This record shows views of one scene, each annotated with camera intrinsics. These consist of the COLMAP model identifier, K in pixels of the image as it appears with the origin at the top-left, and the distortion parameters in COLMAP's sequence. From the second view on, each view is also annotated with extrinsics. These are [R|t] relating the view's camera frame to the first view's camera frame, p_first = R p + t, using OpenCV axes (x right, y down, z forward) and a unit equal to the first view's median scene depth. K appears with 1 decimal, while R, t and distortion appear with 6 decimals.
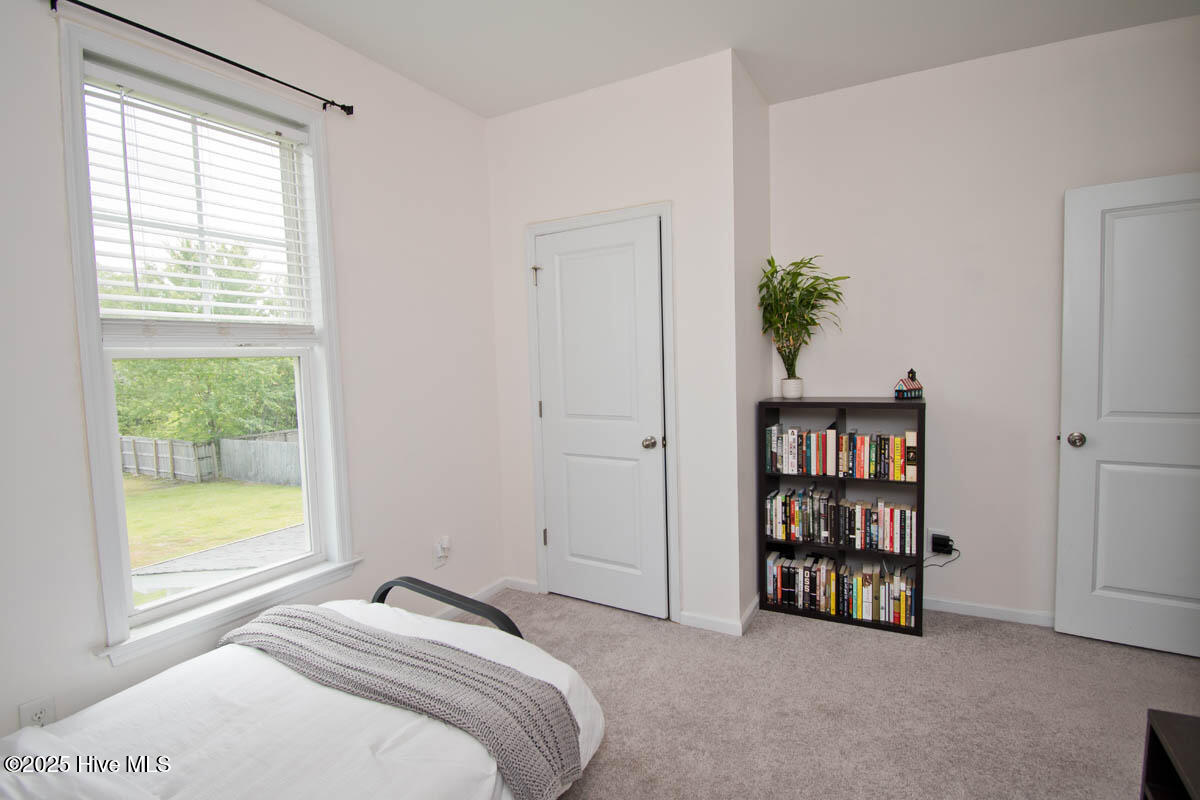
lens RADIAL K [[592.7, 0, 600.0], [0, 592.7, 400.0], [0, 0, 1]] dist [0.000275, 0.000070]
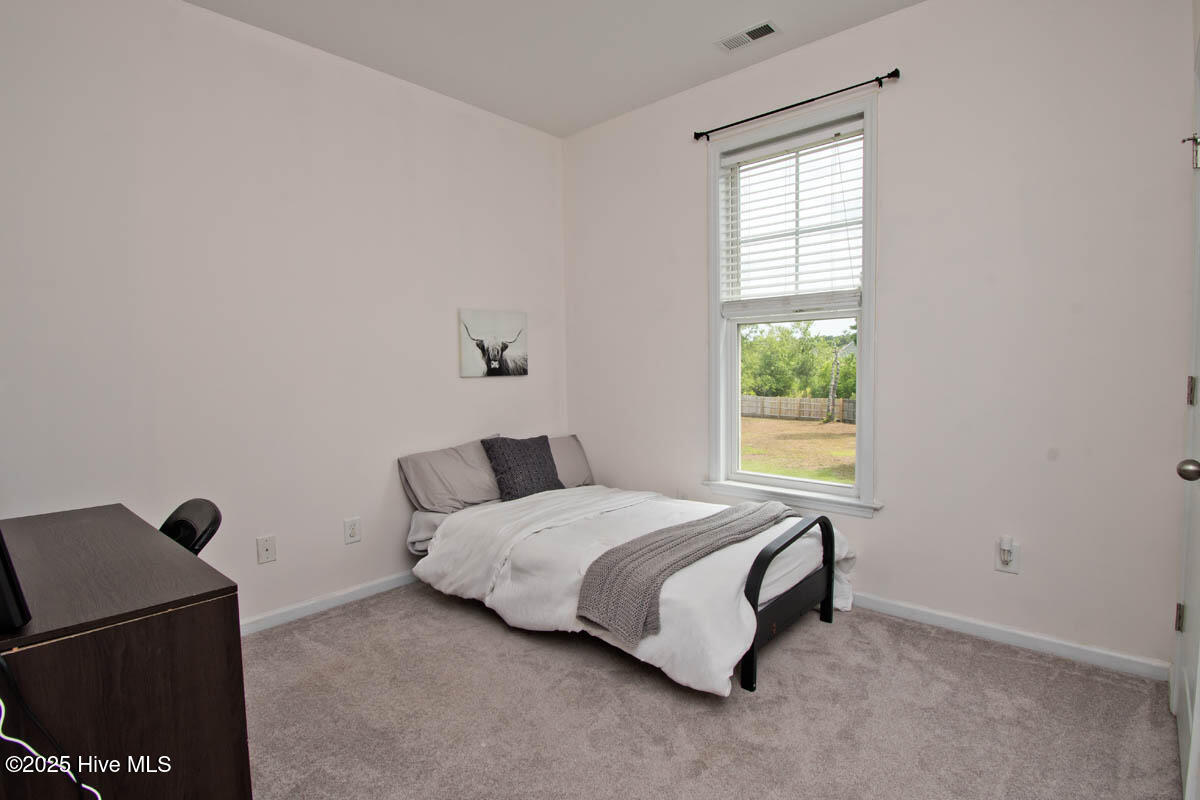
lens RADIAL K [[592.7, 0, 600.0], [0, 592.7, 400.0], [0, 0, 1]] dist [0.000275, 0.000070]
pose [[-0.224243, 0.084725, -0.970843, 0.795932], [-0.058087, 0.993280, 0.100100, 0.002586], [0.972801, 0.078840, -0.217815, 0.820056]]
